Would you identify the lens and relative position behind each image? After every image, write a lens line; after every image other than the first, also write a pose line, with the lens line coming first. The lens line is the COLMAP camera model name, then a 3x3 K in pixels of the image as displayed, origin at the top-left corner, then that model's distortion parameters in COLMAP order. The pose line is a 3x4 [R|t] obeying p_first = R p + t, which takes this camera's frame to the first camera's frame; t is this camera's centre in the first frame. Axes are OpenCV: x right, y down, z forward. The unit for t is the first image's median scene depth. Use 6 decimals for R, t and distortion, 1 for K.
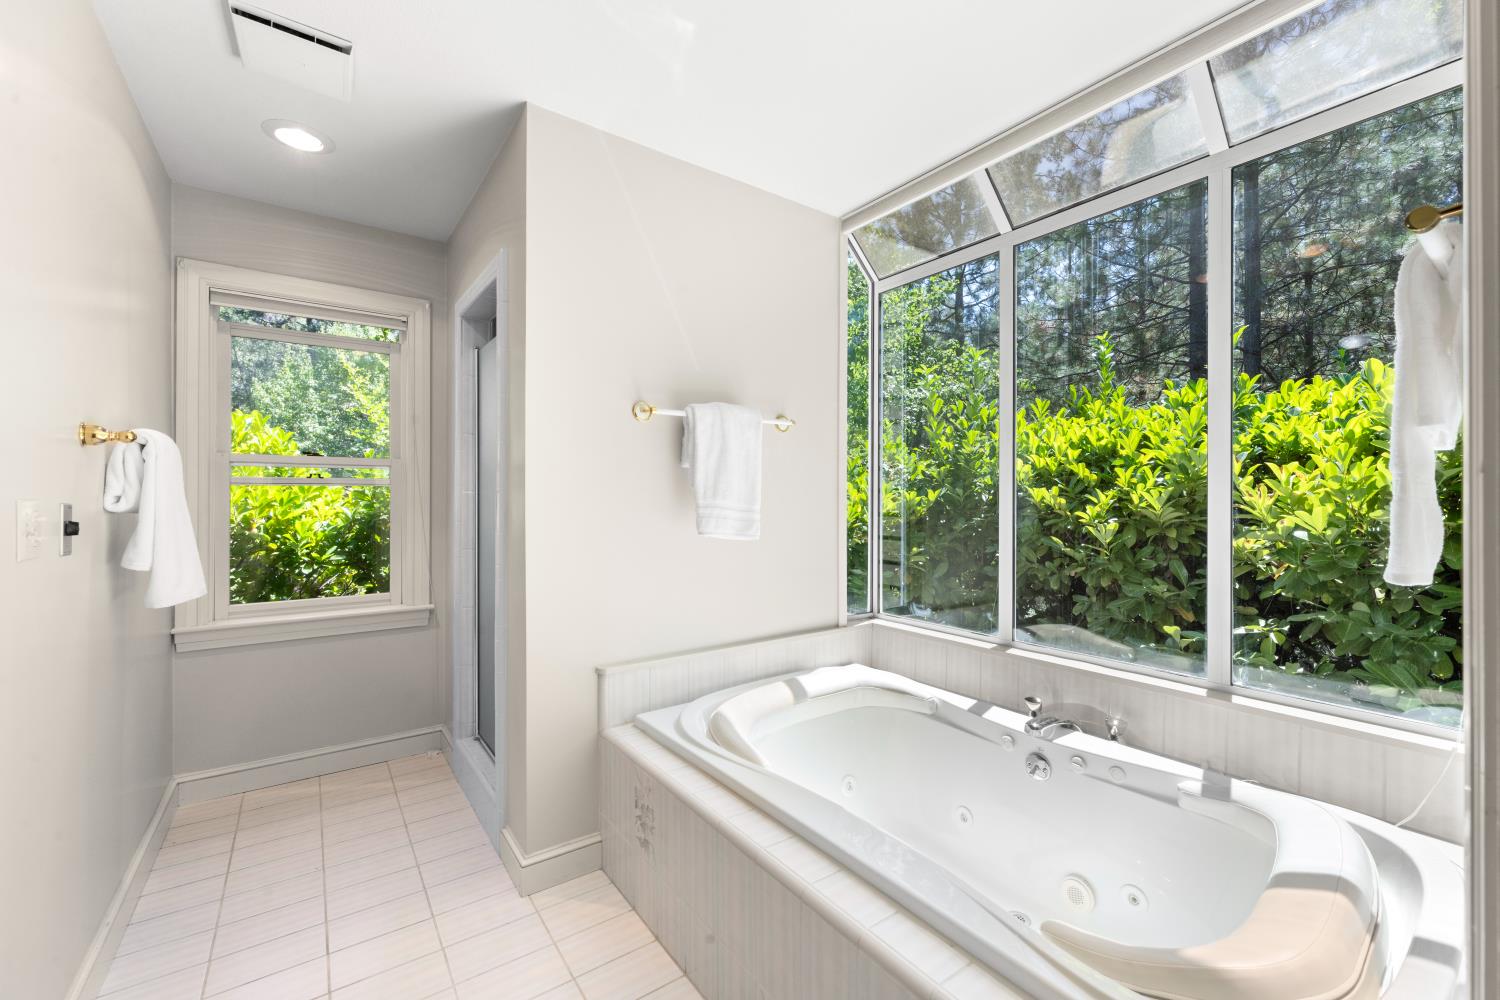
lens RADIAL K [[612.9, 0, 750.4], [0, 612.9, 498.4], [0, 0, 1]] dist [-0.000596, -0.000148]
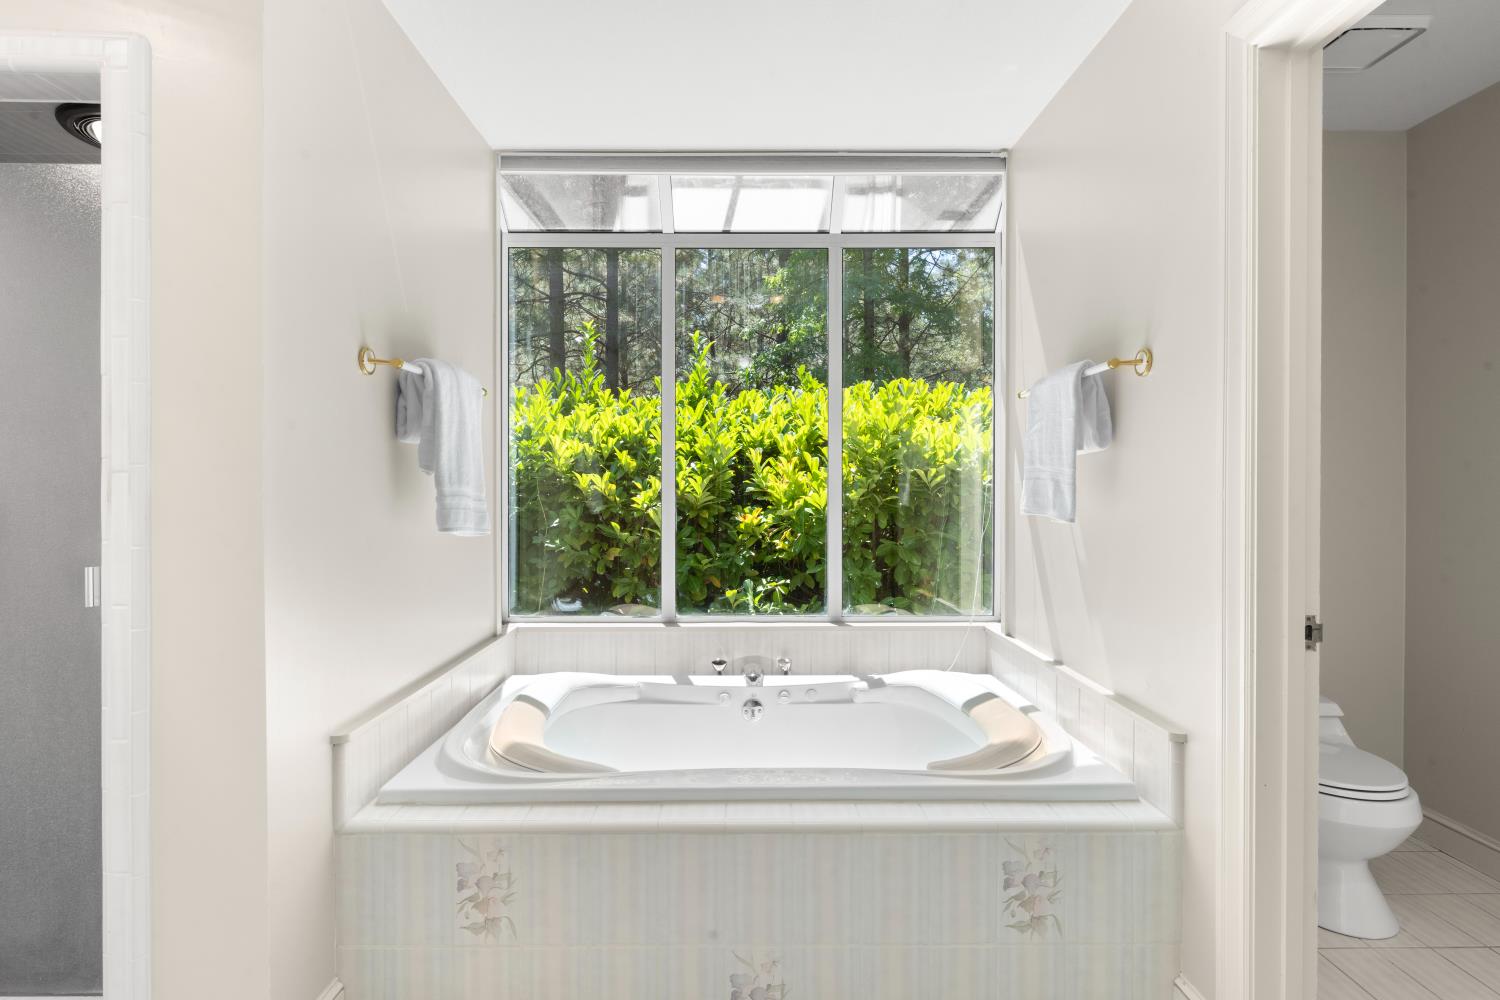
lens RADIAL K [[752.6, 0, 746.5], [0, 752.6, 494.0], [0, 0, 1]] dist [0.000716, -0.000001]
pose [[0.586134, -0.011411, 0.810134, -0.593582], [0.002873, 0.999924, 0.012006, 0.002356], [-0.810209, -0.004710, 0.586122, 0.135404]]
